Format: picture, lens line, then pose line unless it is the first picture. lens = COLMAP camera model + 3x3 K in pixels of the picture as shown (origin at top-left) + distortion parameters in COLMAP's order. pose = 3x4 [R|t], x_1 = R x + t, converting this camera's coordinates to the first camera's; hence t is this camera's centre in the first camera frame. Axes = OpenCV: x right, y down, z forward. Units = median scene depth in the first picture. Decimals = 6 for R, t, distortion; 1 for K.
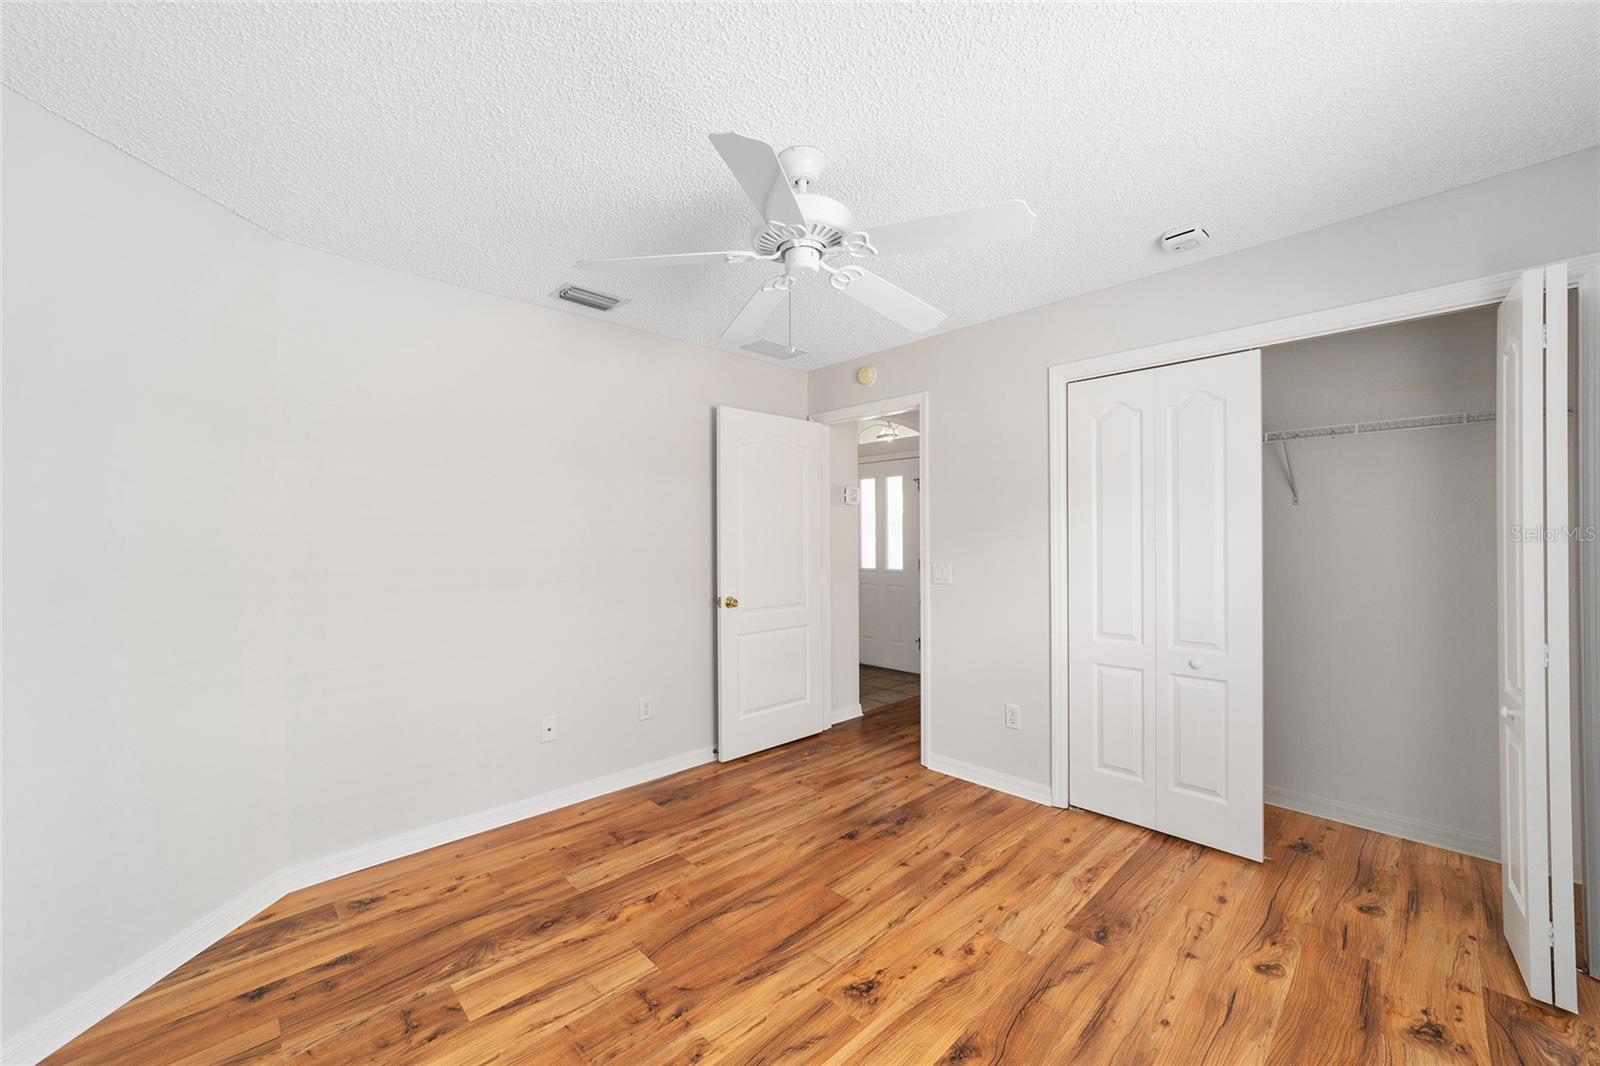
lens RADIAL K [[610.1, 0, 804.6], [0, 610.1, 539.8], [0, 0, 1]] dist [-0.006250, 0.000069]
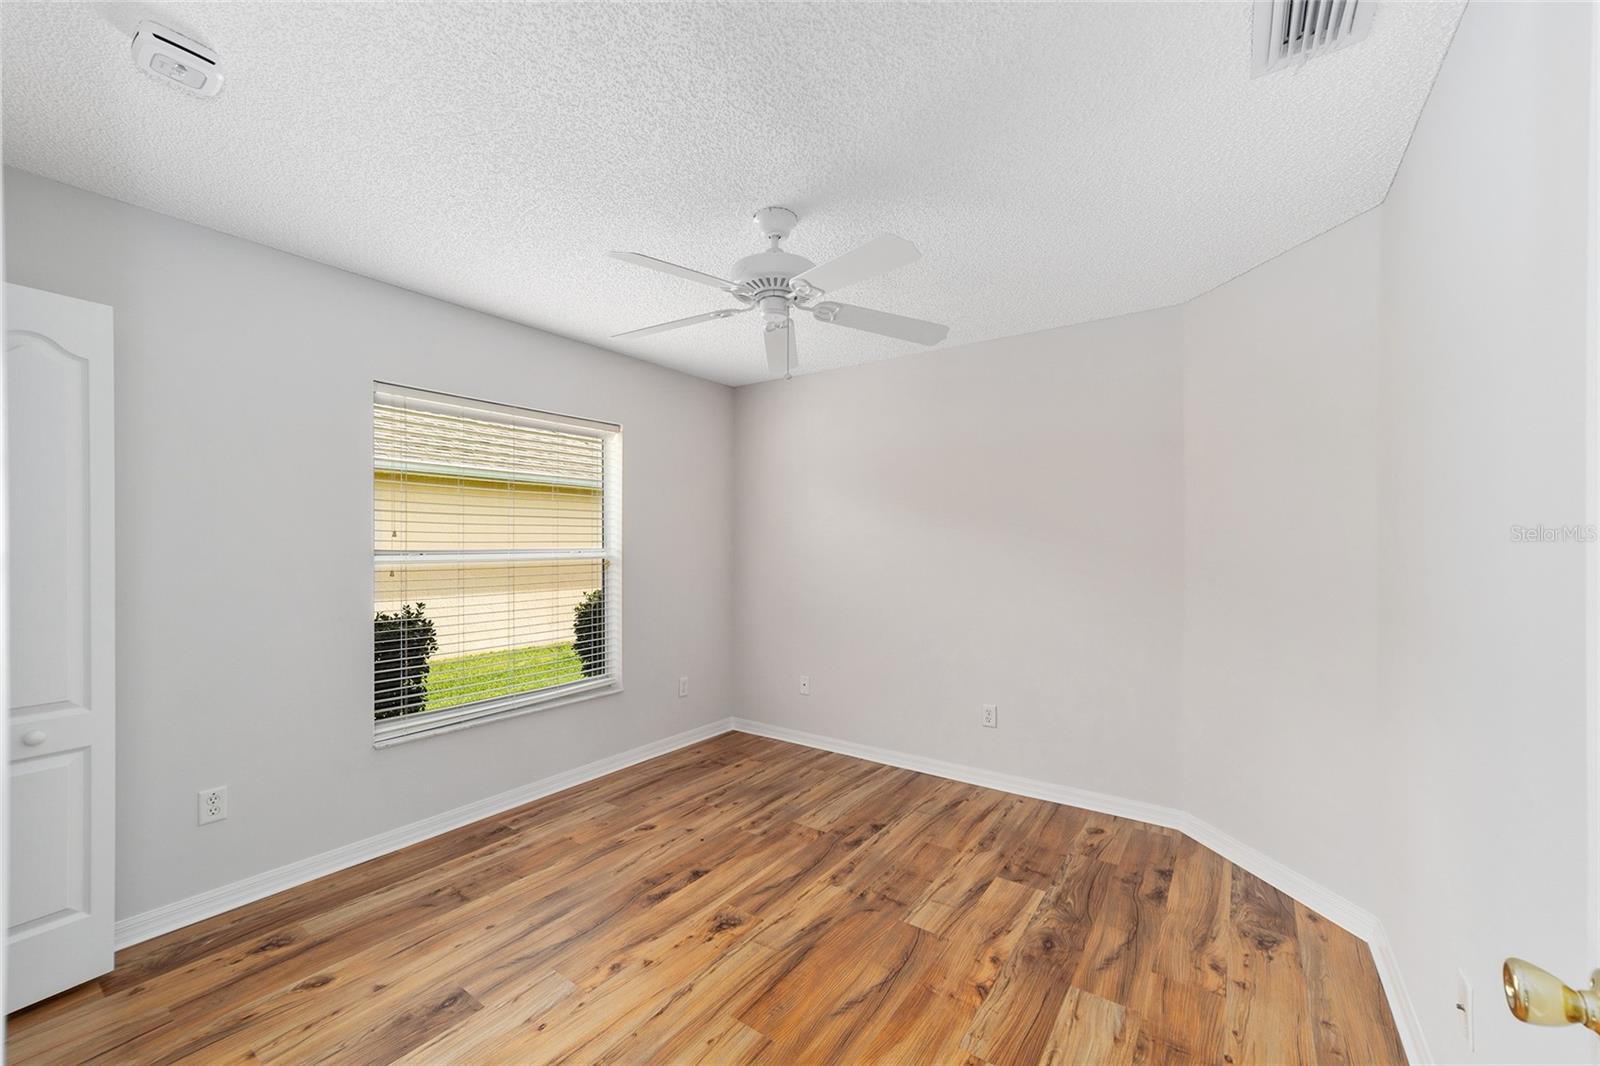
lens RADIAL K [[610.1, 0, 804.6], [0, 610.1, 539.8], [0, 0, 1]] dist [-0.006250, 0.000069]
pose [[-0.982706, 0.004425, -0.185120, 0.147407], [0.005395, 0.999974, -0.004737, -0.011867], [0.185094, -0.005653, -0.982704, 2.022797]]
